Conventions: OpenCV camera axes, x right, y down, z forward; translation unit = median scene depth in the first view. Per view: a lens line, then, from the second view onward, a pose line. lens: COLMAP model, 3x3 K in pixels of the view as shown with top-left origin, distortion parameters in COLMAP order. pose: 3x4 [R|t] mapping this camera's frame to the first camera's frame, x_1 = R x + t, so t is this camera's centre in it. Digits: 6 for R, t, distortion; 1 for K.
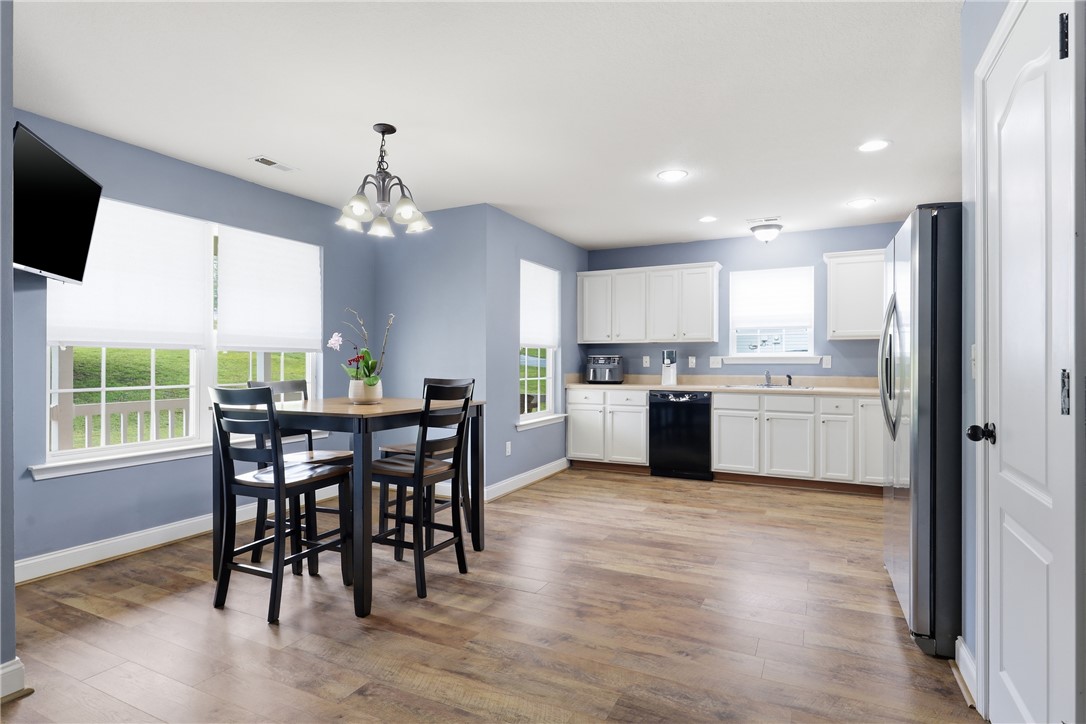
lens RADIAL K [[575.9, 0, 539.4], [0, 575.9, 362.5], [0, 0, 1]] dist [0.000790, 0.000049]
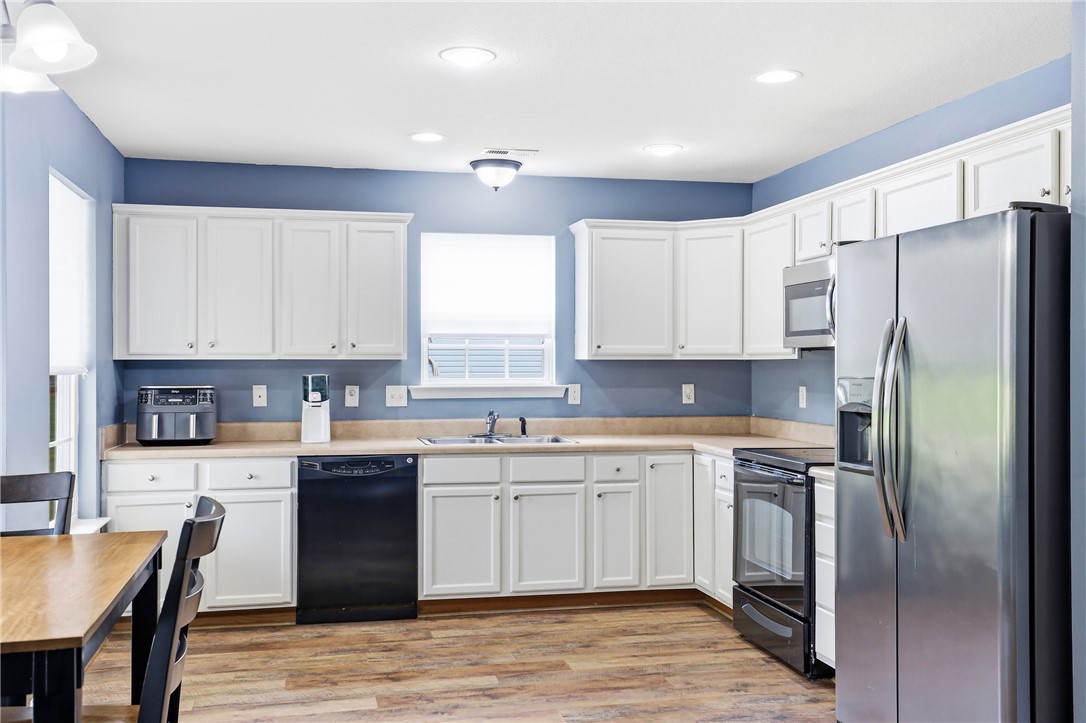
lens RADIAL K [[1031.4, 0, 546.0], [0, 1031.4, 363.7], [0, 0, 1]] dist [0.000188, 0.000000]
pose [[0.769849, 0.000216, 0.638226, -0.216455], [0.002531, 0.999991, -0.003391, -0.028912], [-0.638221, 0.004227, 0.769841, 0.167093]]
